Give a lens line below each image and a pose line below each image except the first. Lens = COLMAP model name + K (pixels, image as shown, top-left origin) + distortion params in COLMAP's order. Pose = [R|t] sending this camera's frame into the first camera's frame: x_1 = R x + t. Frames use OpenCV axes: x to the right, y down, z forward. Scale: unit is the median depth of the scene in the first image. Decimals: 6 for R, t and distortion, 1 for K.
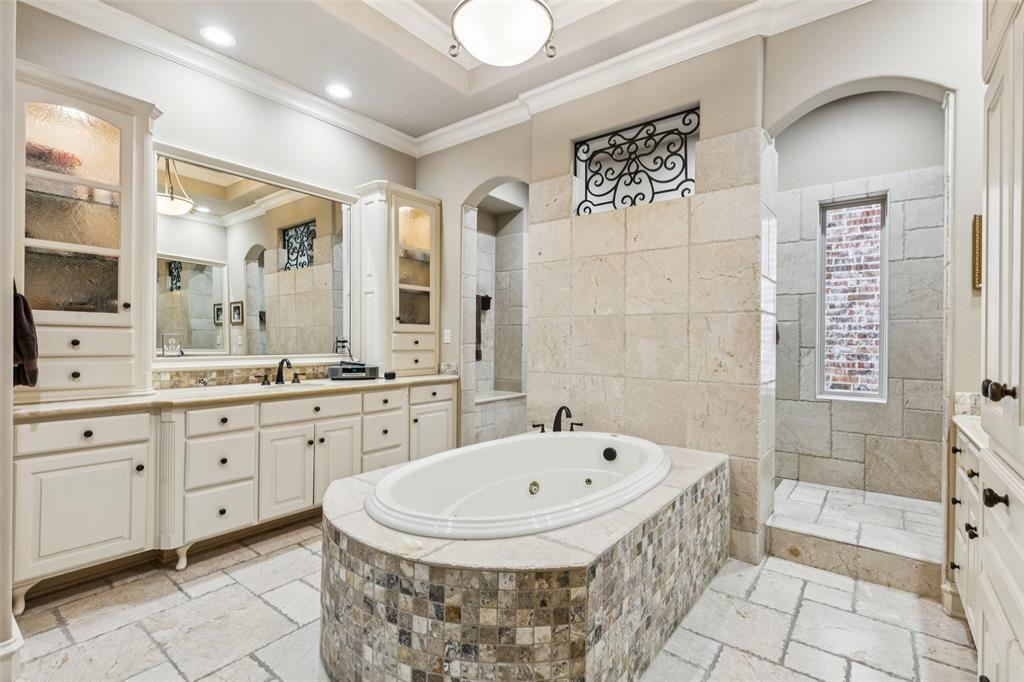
lens RADIAL K [[464.1, 0, 511.1], [0, 464.1, 341.2], [0, 0, 1]] dist [0.001040, 0.000257]
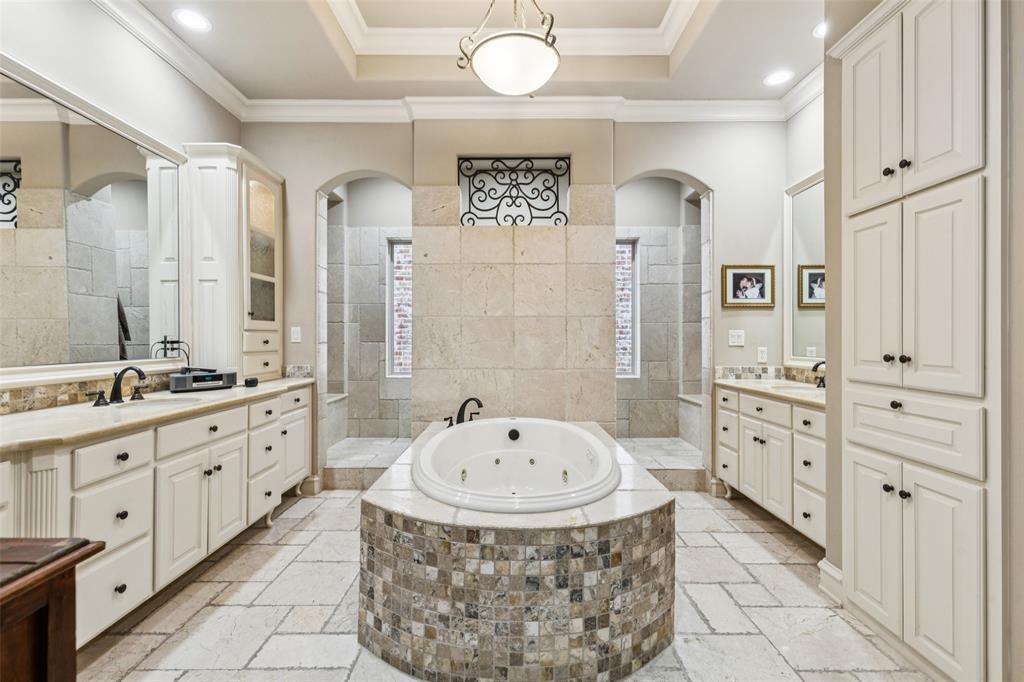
lens RADIAL K [[464.1, 0, 488.5], [0, 464.1, 336.8], [0, 0, 1]] dist [0.001040, 0.000257]
pose [[0.797155, -0.006560, 0.603739, -0.519617], [0.008160, 0.999967, 0.000091, -0.004901], [-0.603720, 0.004855, 0.797182, 0.096458]]
